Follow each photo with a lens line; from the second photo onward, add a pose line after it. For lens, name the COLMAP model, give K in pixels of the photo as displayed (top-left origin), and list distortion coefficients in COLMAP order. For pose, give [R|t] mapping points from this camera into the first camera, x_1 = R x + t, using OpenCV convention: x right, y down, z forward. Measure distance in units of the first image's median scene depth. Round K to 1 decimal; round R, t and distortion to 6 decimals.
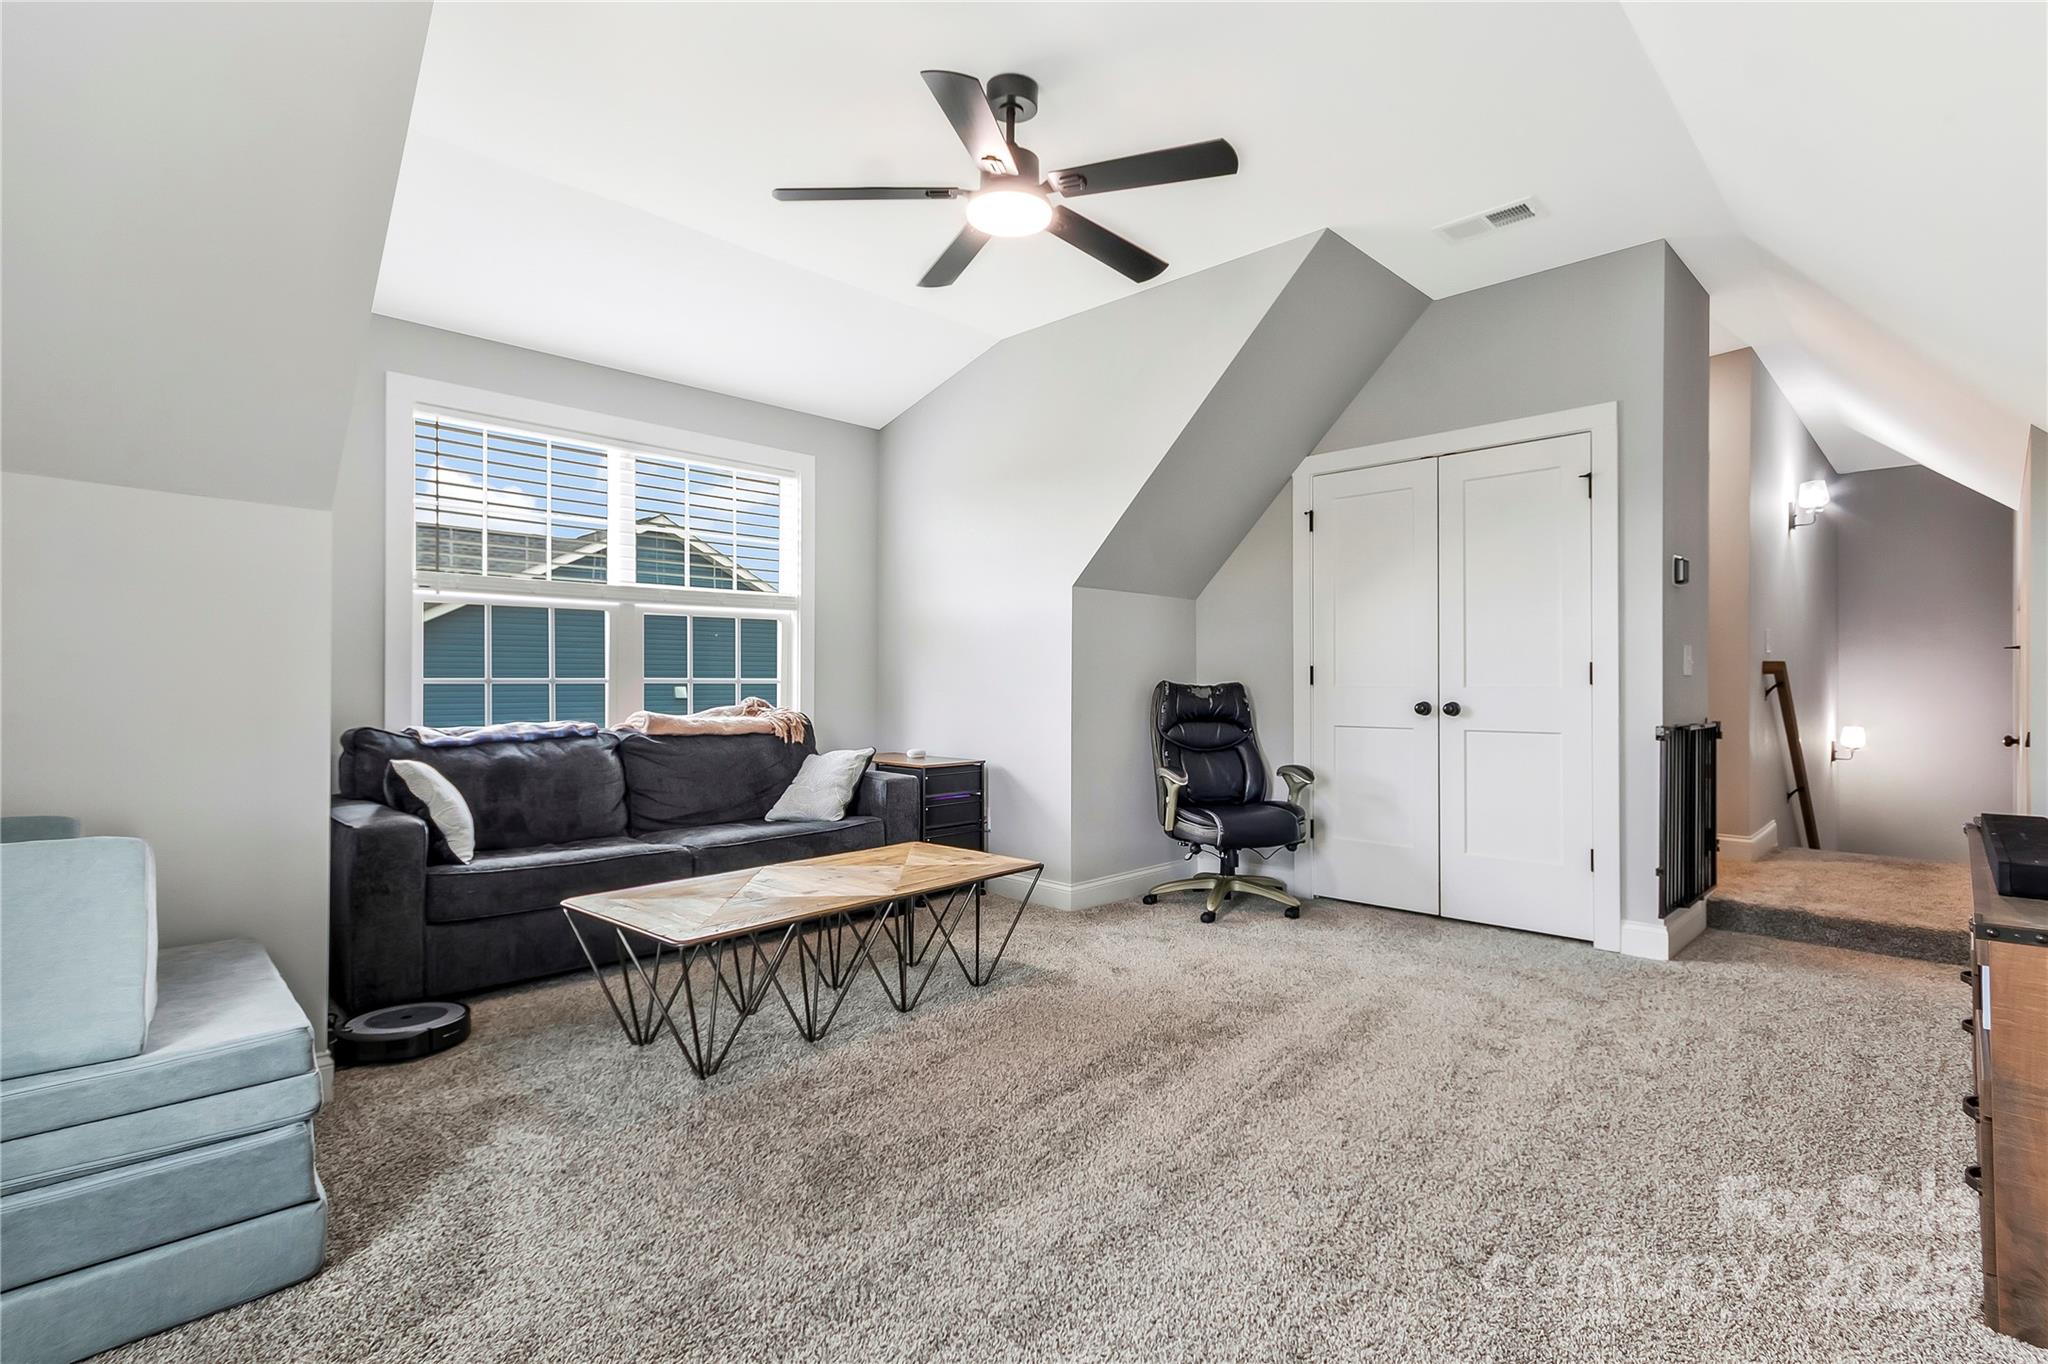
lens RADIAL K [[966.7, 0, 1028.9], [0, 966.7, 681.9], [0, 0, 1]] dist [0.003883, 0.000526]
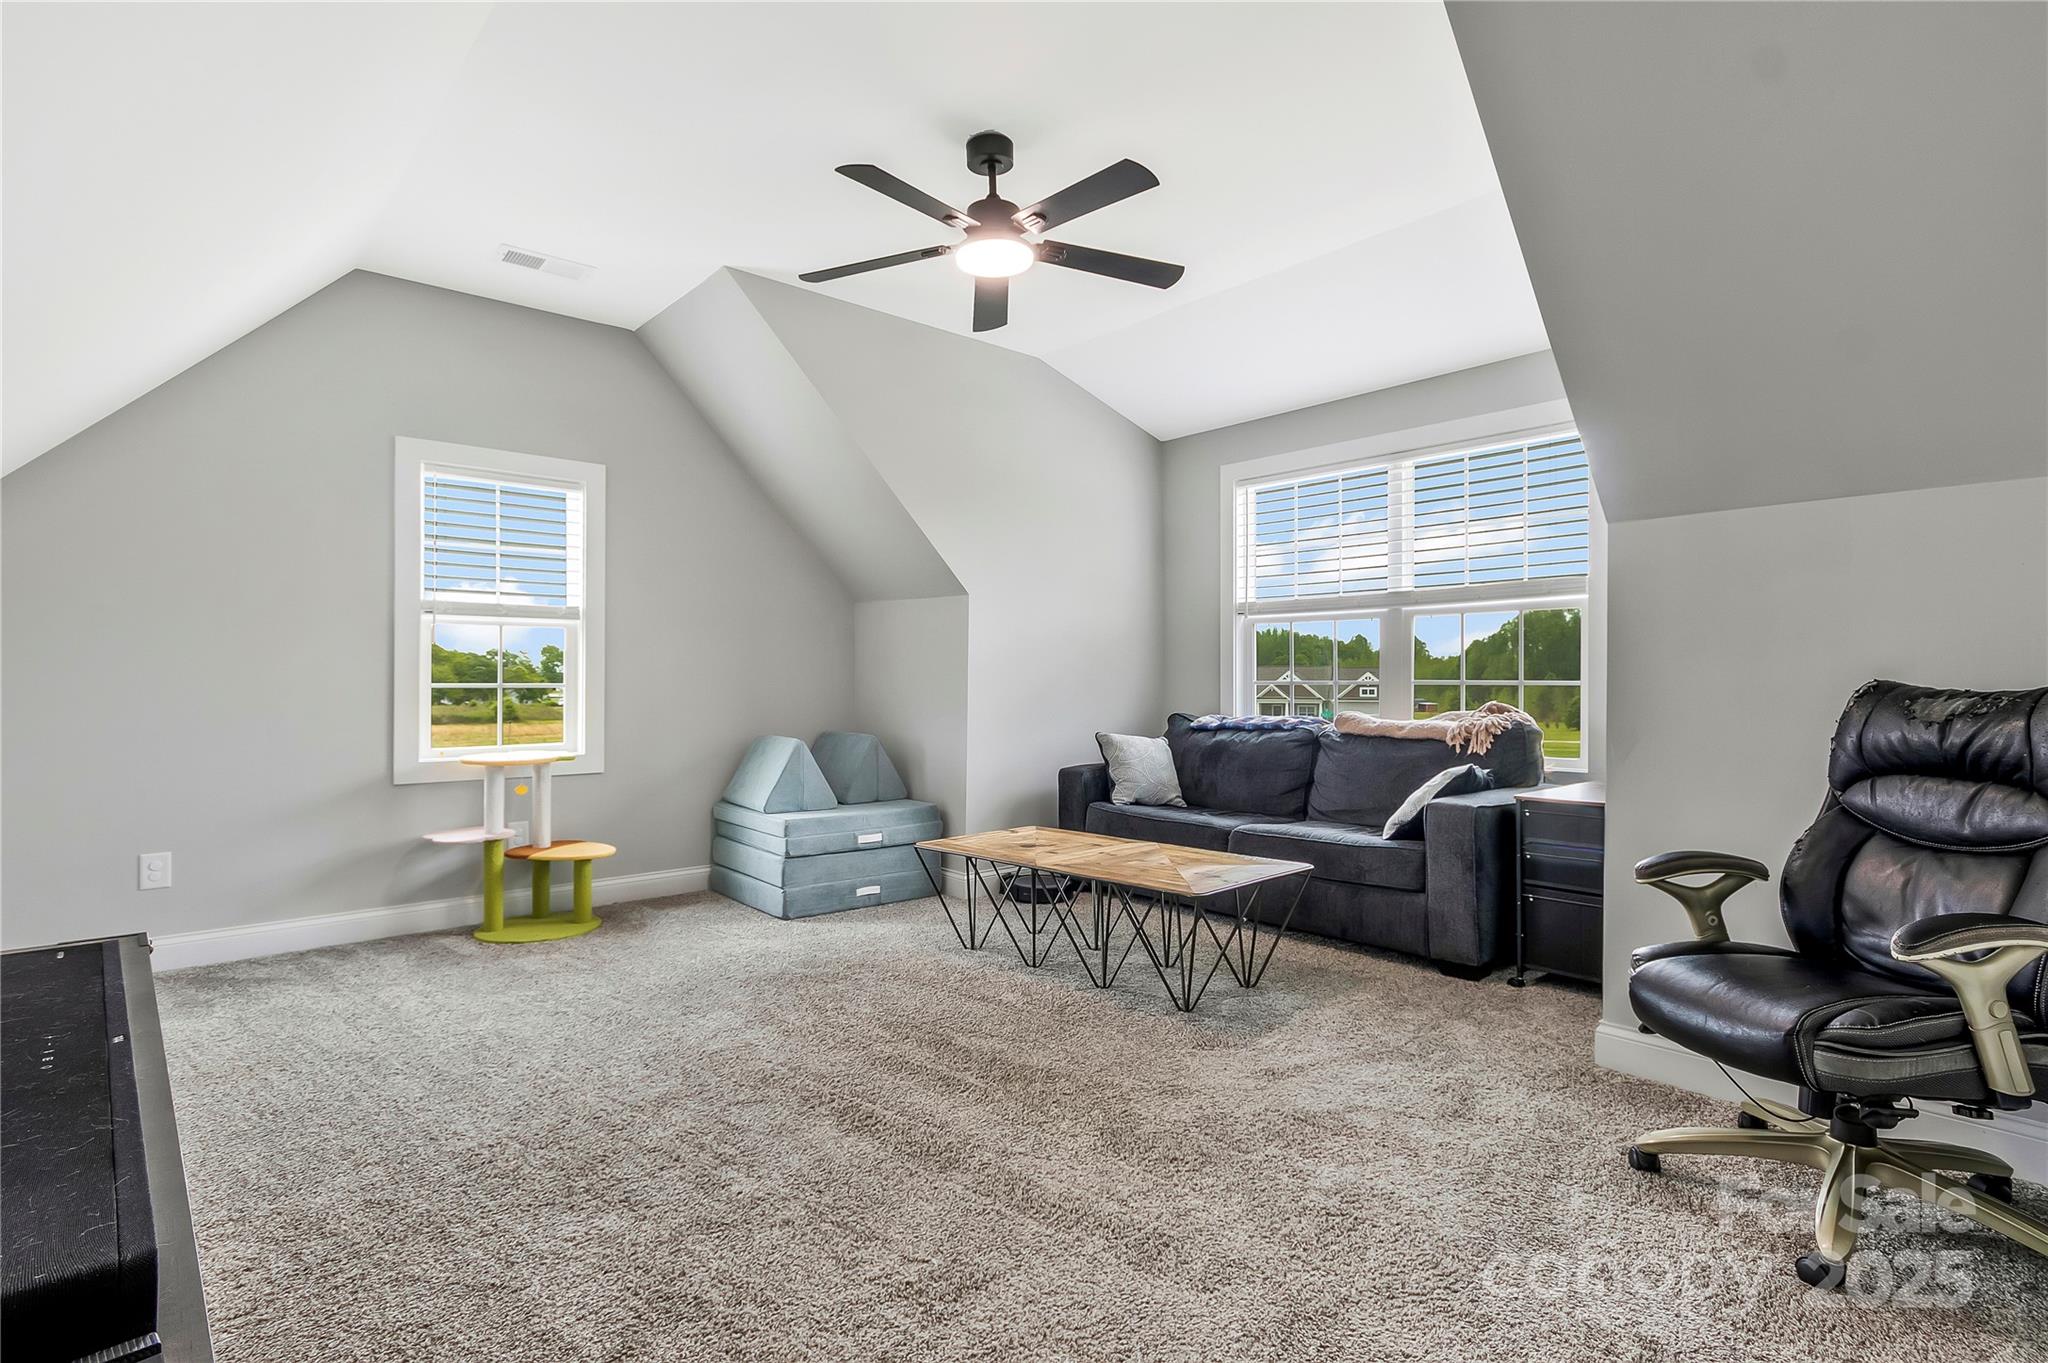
lens RADIAL K [[980.9, 0, 1024.0], [0, 980.9, 681.5], [0, 0, 1]] dist [0.008289, 0.001279]
pose [[-0.068202, 0.000623, -0.997671, 0.862027], [0.007560, 0.999971, 0.000108, -0.006408], [0.997643, -0.007535, -0.068205, 0.864873]]
